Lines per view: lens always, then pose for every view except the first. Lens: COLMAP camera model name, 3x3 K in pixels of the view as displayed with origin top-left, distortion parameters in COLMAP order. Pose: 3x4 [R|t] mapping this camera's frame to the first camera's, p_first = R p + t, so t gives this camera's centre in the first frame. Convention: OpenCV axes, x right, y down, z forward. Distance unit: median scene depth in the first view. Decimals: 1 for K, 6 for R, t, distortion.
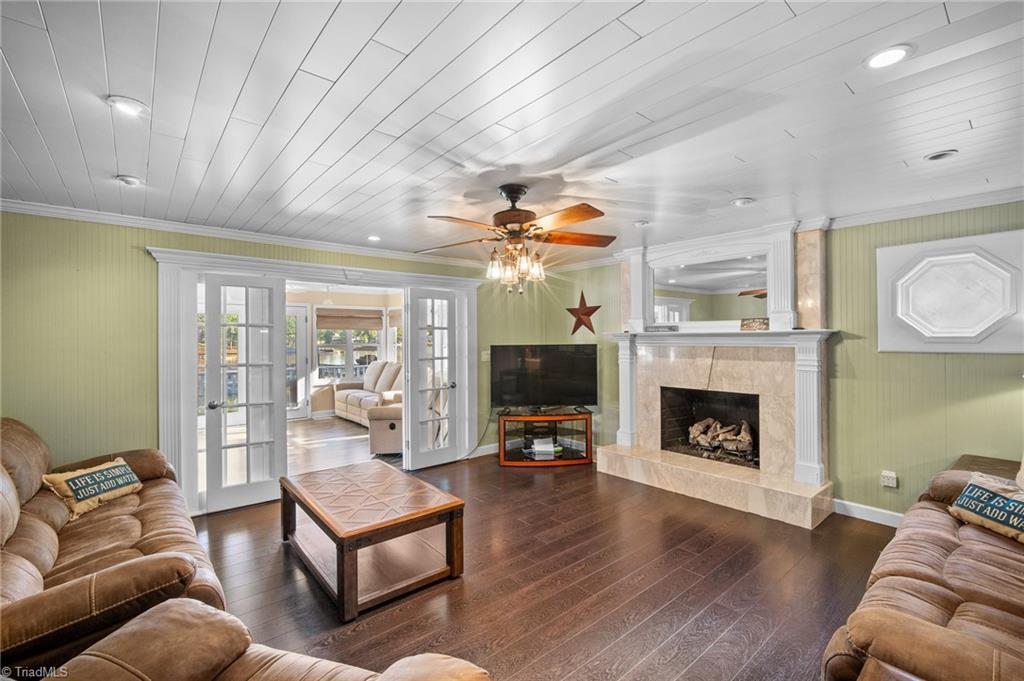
lens RADIAL K [[464.8, 0, 510.8], [0, 464.8, 337.3], [0, 0, 1]] dist [-0.004427, -0.000453]
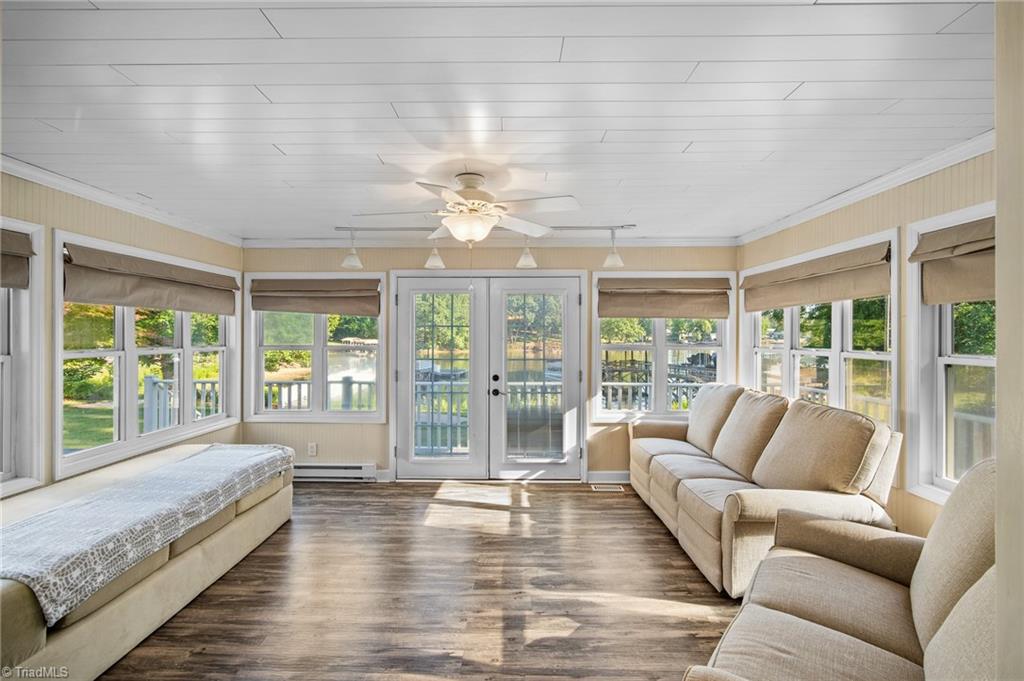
lens RADIAL K [[448.1, 0, 508.4], [0, 448.1, 332.1], [0, 0, 1]] dist [-0.055541, -0.000080]
pose [[0.746682, 0.006204, -0.665152, -0.238026], [-0.003078, 0.999978, 0.005872, -0.005816], [0.665174, -0.002337, 0.746685, 0.846377]]
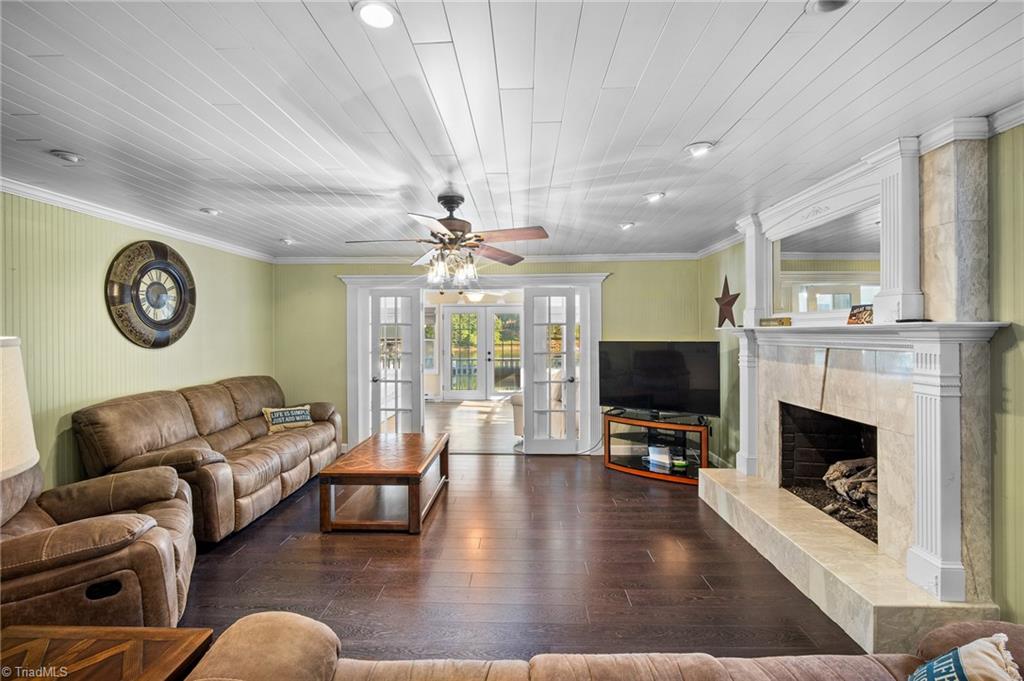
lens RADIAL K [[468.7, 0, 510.1], [0, 468.7, 333.9], [0, 0, 1]] dist [-0.001657, 0.001544]
pose [[0.722990, 0.004608, -0.690843, 0.525183], [0.000318, 0.999975, 0.007002, -0.005151], [0.690858, -0.005282, 0.722971, 0.175086]]
